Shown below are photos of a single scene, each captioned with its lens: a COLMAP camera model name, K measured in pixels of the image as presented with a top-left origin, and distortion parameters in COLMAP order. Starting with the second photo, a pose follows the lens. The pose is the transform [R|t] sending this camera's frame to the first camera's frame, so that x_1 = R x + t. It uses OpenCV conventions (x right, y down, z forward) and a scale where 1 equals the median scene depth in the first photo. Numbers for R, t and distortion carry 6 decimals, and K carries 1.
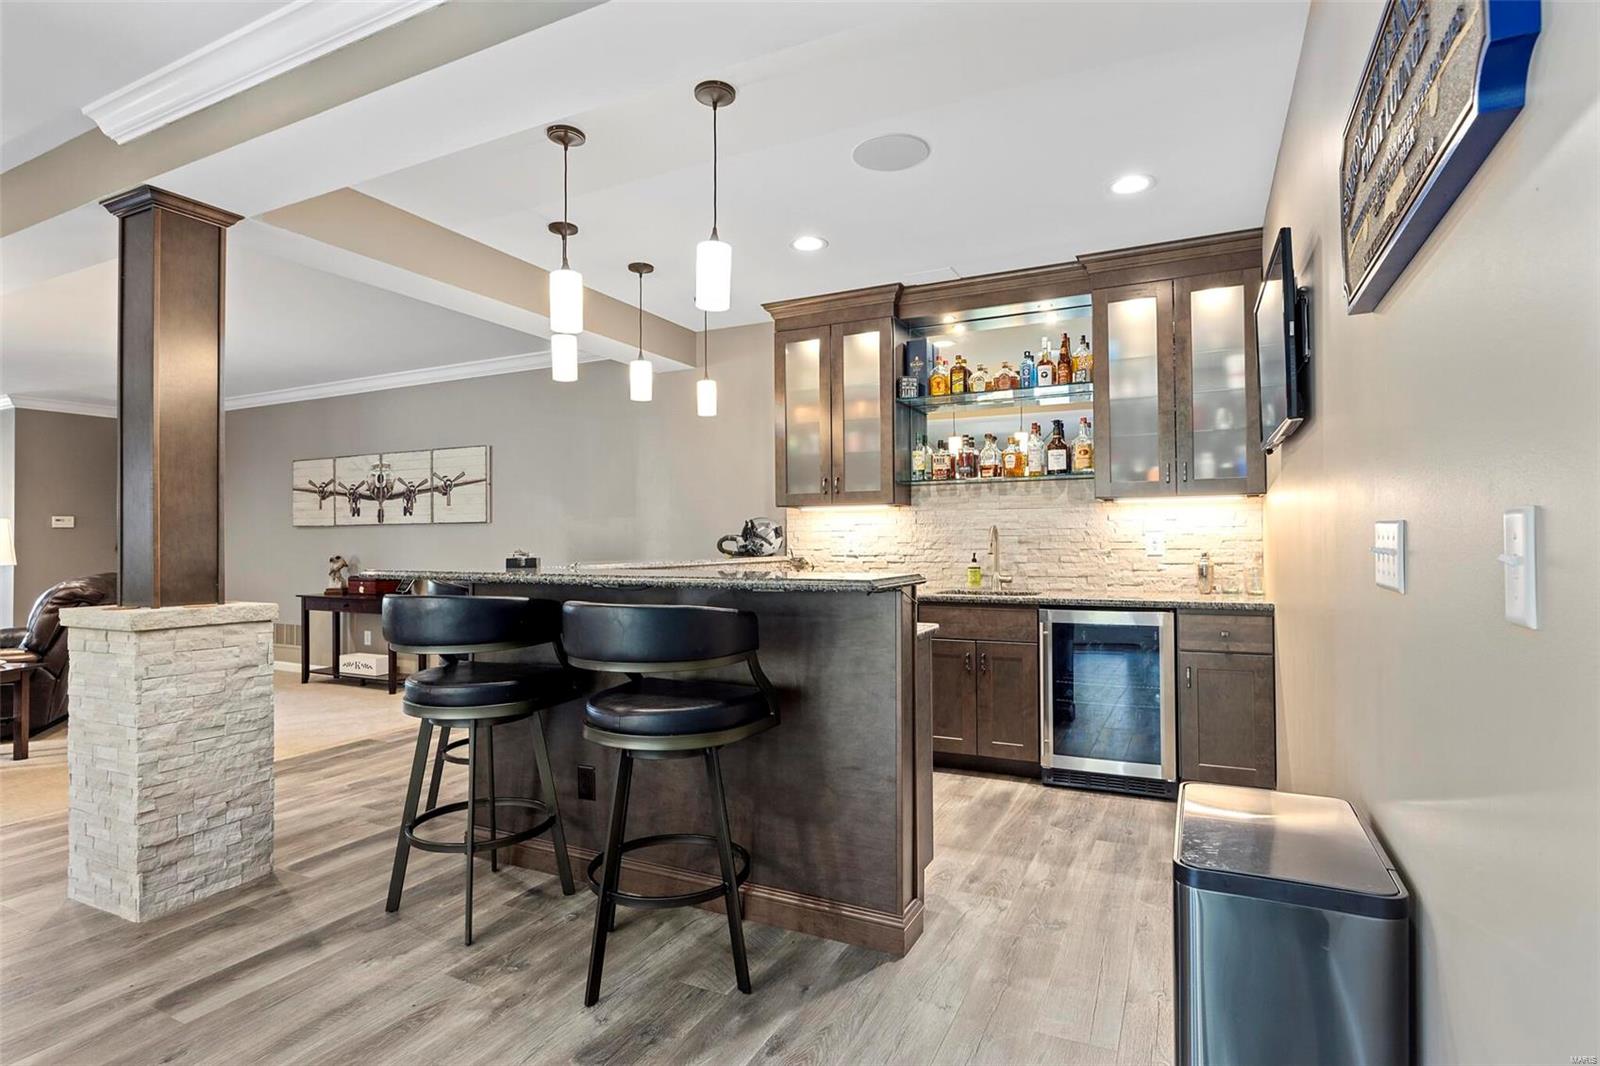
lens RADIAL K [[805.3, 0, 799.1], [0, 805.3, 523.6], [0, 0, 1]] dist [-0.002118, 0.000068]
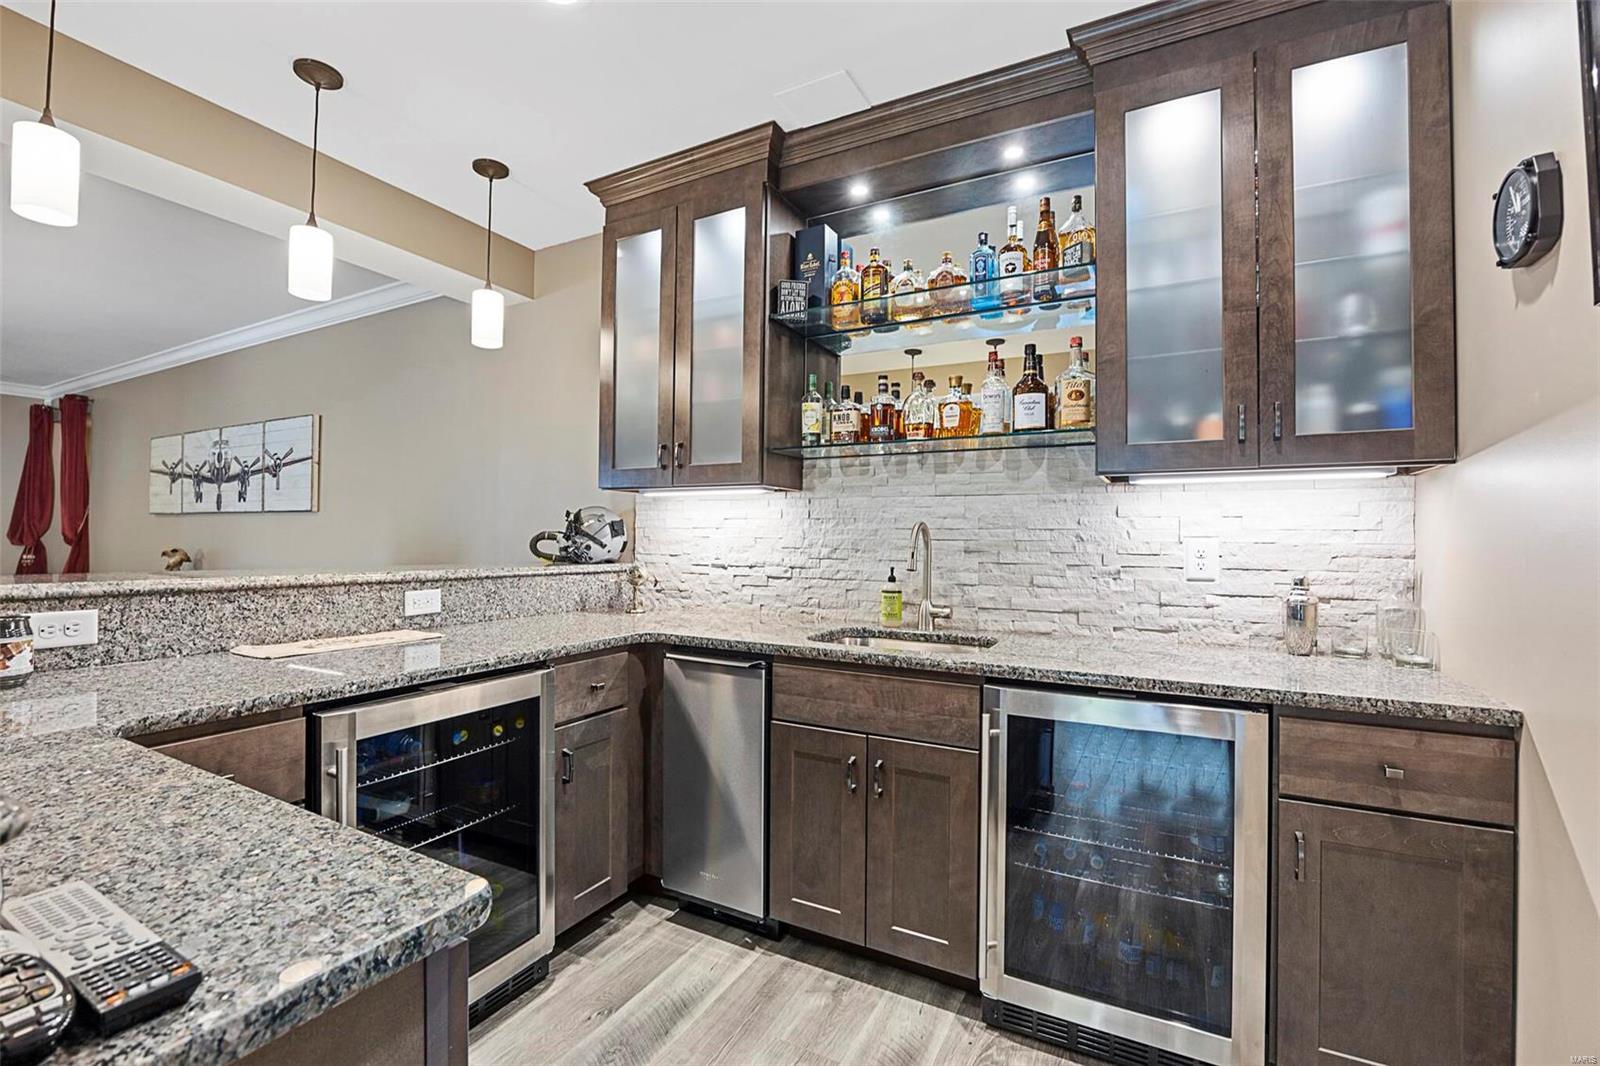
lens RADIAL K [[700.1, 0, 794.3], [0, 700.1, 525.0], [0, 0, 1]] dist [-0.016779, 0.000315]
pose [[0.999134, 0.017552, -0.037722, 0.164864], [-0.017565, 0.999846, -0.000028, 0.005930], [0.037715, 0.000691, 0.999288, 0.471732]]
